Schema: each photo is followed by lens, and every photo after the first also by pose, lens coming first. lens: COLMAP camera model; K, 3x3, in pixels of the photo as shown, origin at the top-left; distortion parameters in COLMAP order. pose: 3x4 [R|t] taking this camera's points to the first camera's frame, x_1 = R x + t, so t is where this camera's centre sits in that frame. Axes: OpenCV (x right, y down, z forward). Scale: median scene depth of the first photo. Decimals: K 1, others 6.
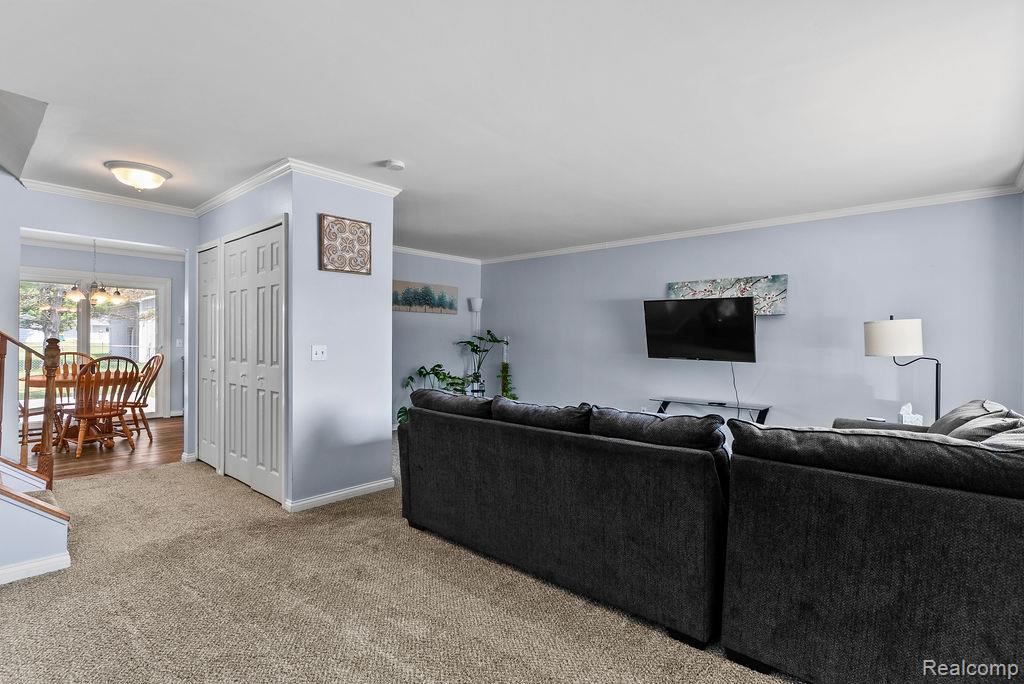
lens RADIAL K [[486.5, 0, 511.2], [0, 486.5, 340.9], [0, 0, 1]] dist [-0.003096, -0.000088]
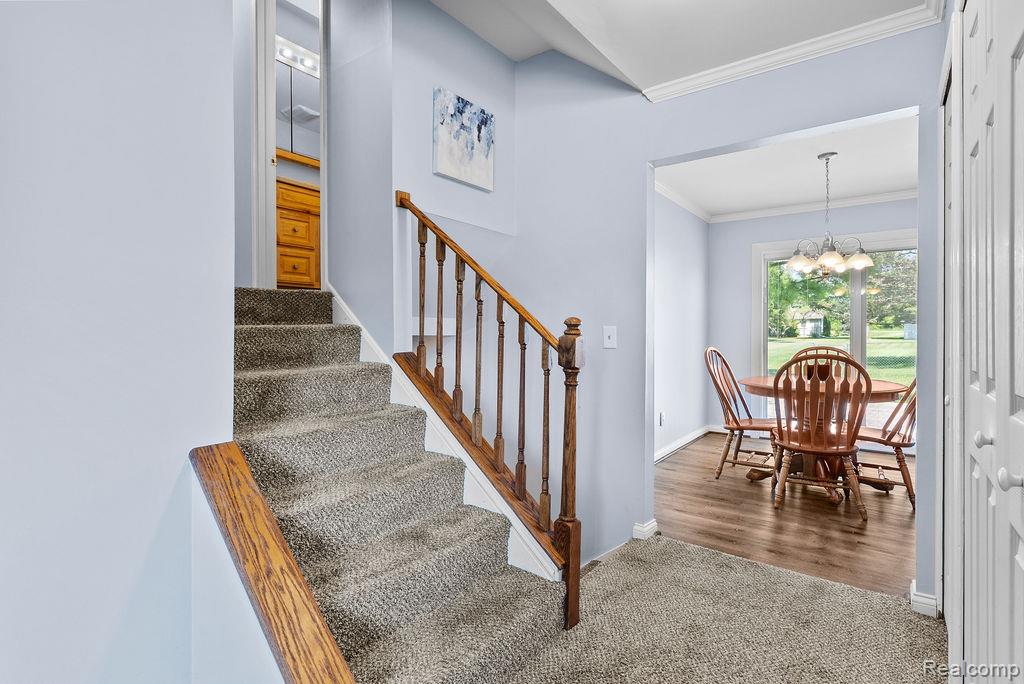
lens RADIAL K [[514.0, 0, 501.5], [0, 514.0, 341.2], [0, 0, 1]] dist [-0.000397, 0.000042]
pose [[0.057778, -0.001473, -0.998328, -0.296856], [-0.002424, 0.999996, -0.001615, 0.023231], [0.998326, 0.002514, 0.057775, 0.755079]]
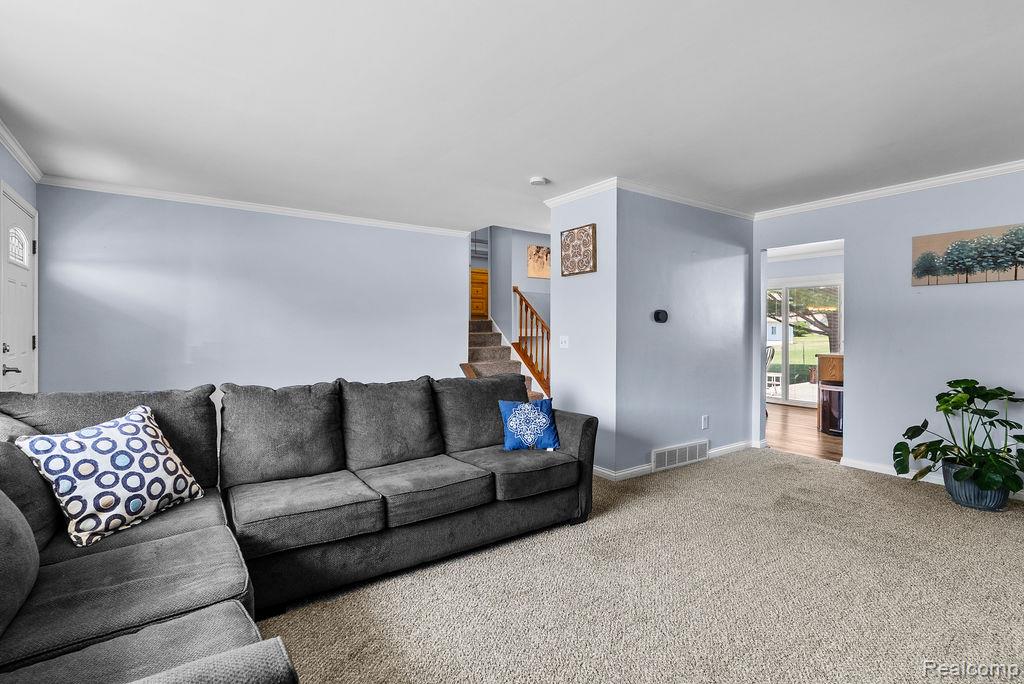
lens RADIAL K [[486.5, 0, 511.4], [0, 486.5, 334.8], [0, 0, 1]] dist [-0.003096, -0.000088]
pose [[-0.226352, 0.004034, -0.974037, 0.795214], [-0.005133, 0.999973, 0.005334, -0.000735], [0.974032, 0.006207, -0.226325, 1.060709]]
